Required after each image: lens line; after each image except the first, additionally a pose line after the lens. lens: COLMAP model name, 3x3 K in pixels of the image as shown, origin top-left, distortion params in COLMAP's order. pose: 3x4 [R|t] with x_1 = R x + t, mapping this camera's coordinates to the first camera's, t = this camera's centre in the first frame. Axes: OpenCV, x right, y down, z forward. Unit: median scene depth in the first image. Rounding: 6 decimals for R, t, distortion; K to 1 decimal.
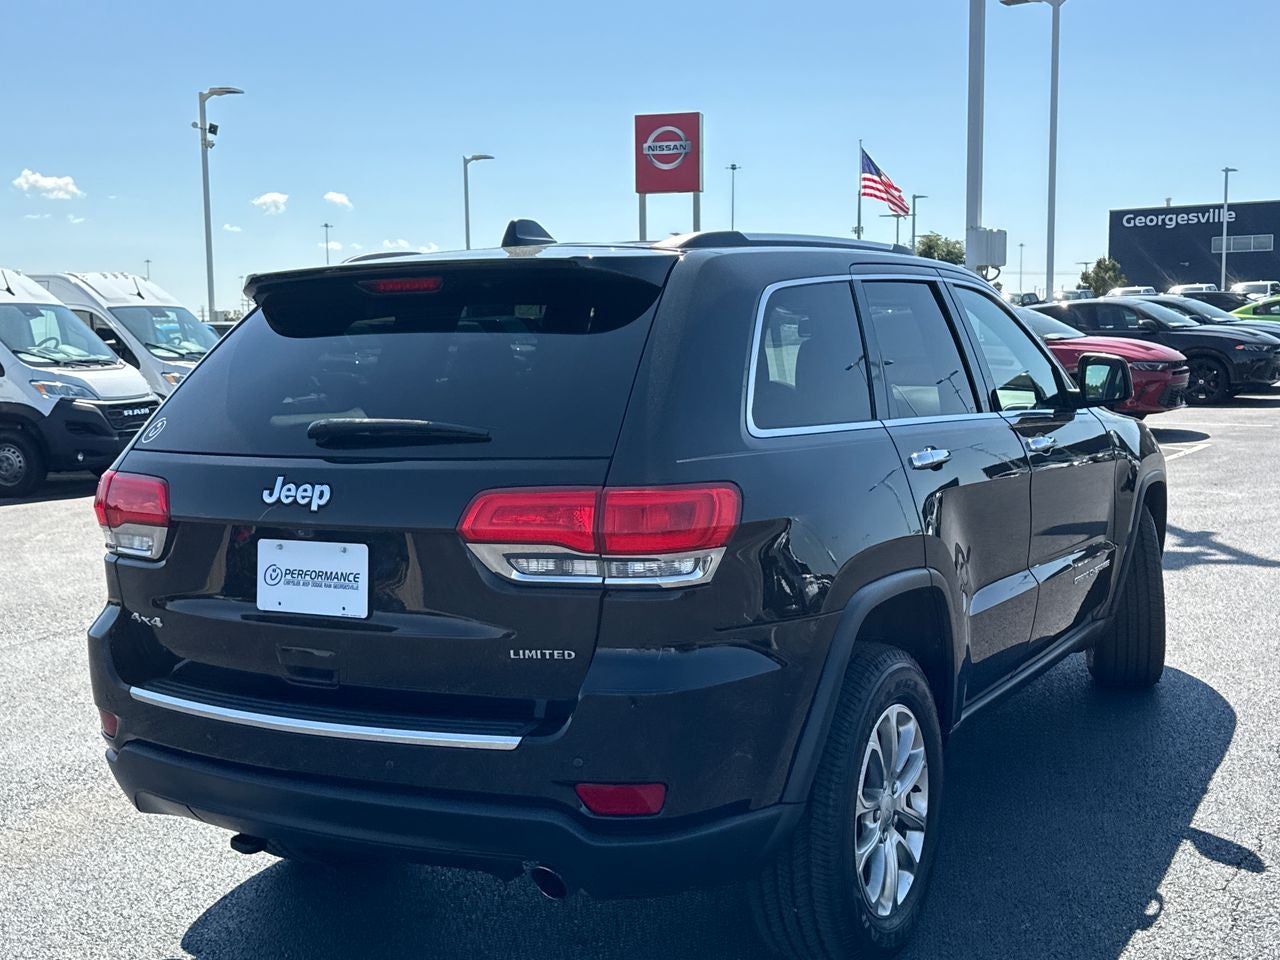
lens RADIAL K [[1469.0, 0, 671.3], [0, 1469.0, 477.6], [0, 0, 1]] dist [0.133653, -0.268331]
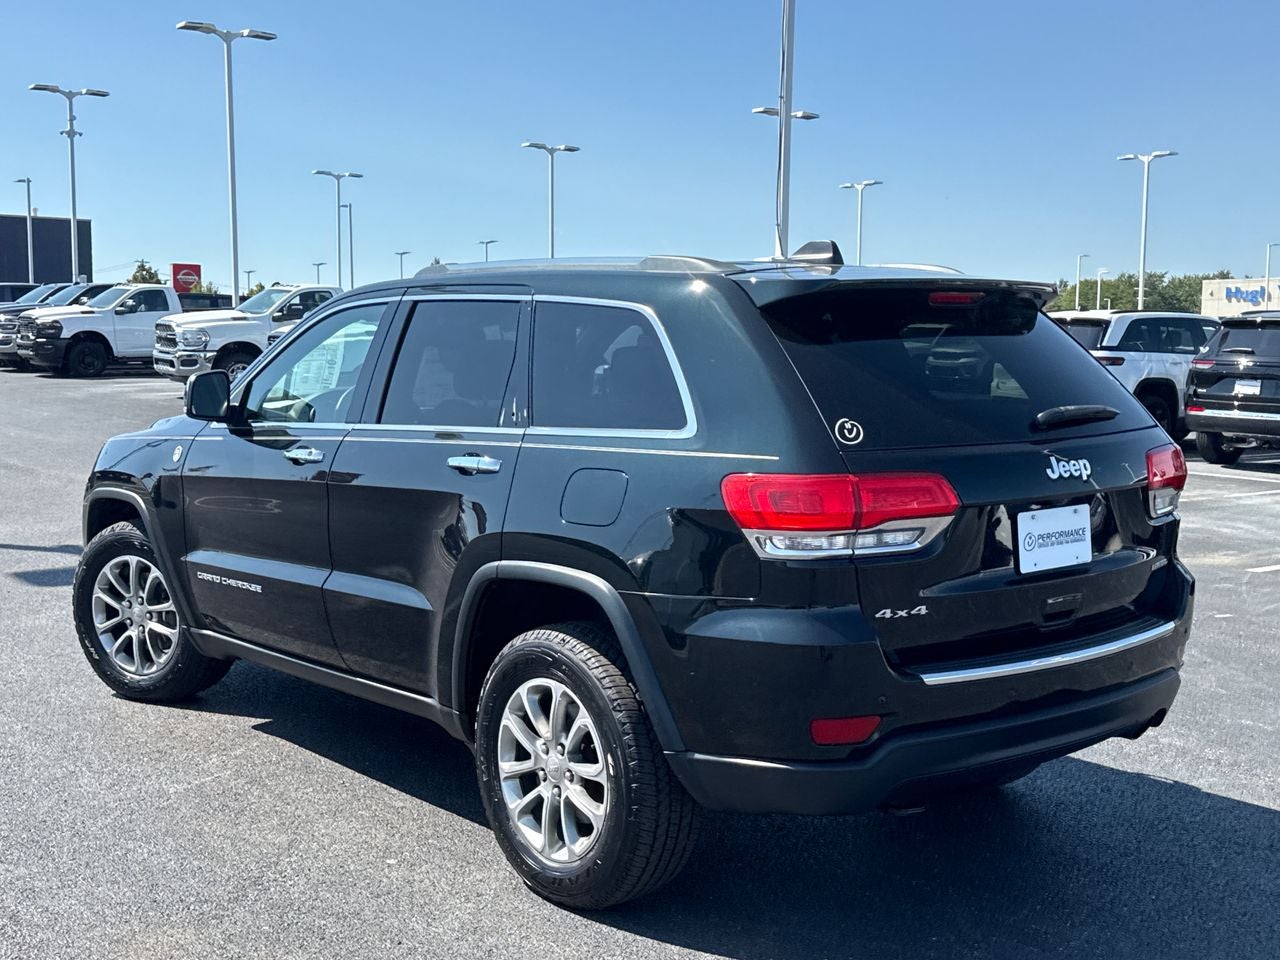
lens RADIAL K [[1516.1, 0, 633.7], [0, 1516.1, 487.3], [0, 0, 1]] dist [0.203216, -0.466897]
pose [[0.354697, -0.072355, 0.932177, -1.369333], [0.081016, 0.995630, 0.046453, -0.054150], [-0.931465, 0.059045, 0.359009, 0.767784]]
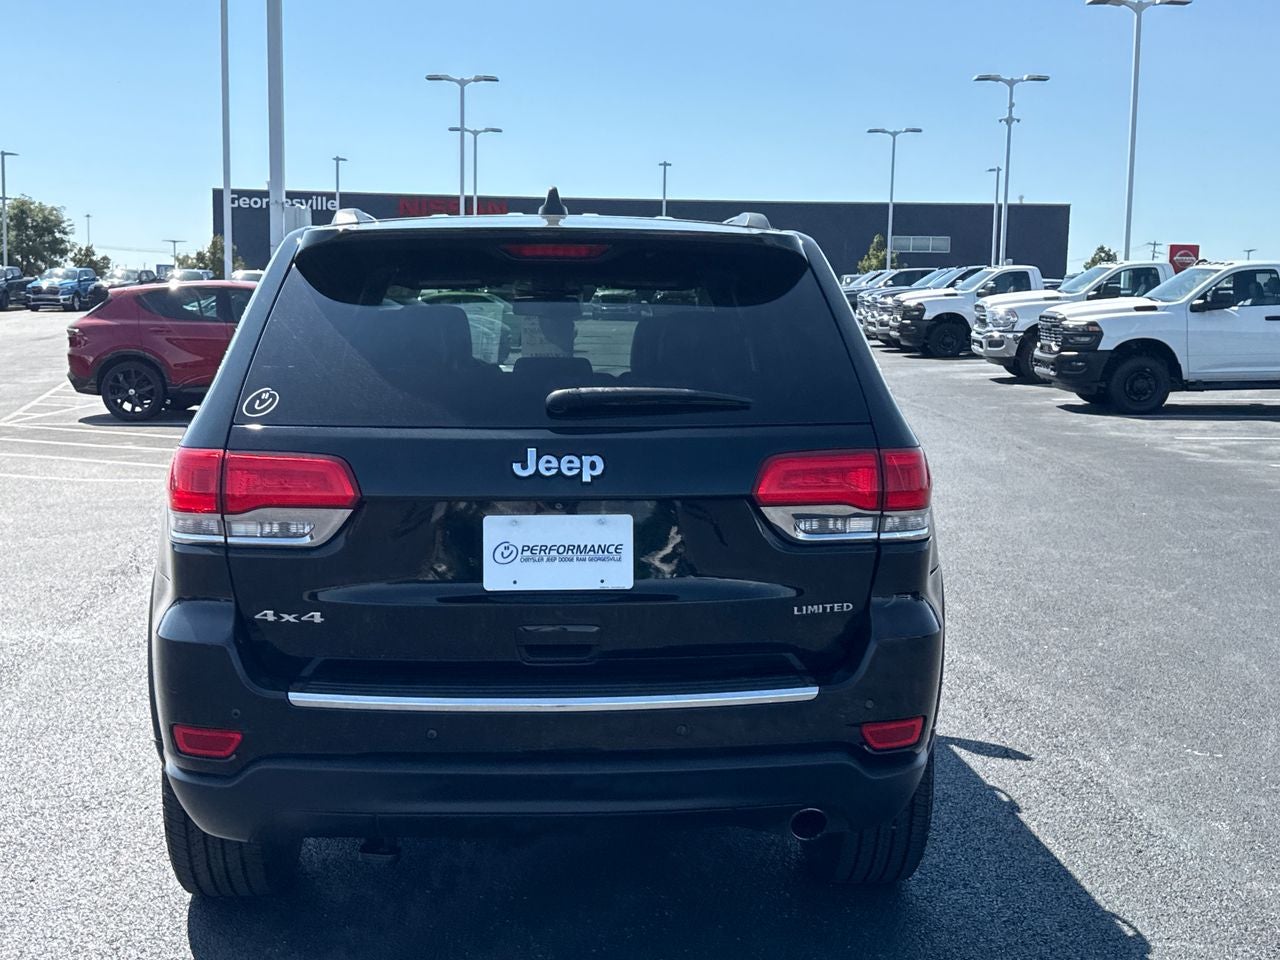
lens RADIAL K [[1516.1, 0, 633.7], [0, 1516.1, 487.3], [0, 0, 1]] dist [0.203216, -0.466897]
pose [[0.843025, -0.033215, 0.536848, -0.649413], [0.025510, 0.999437, 0.021777, 0.004185], [-0.537269, -0.004664, 0.843398, 0.120875]]
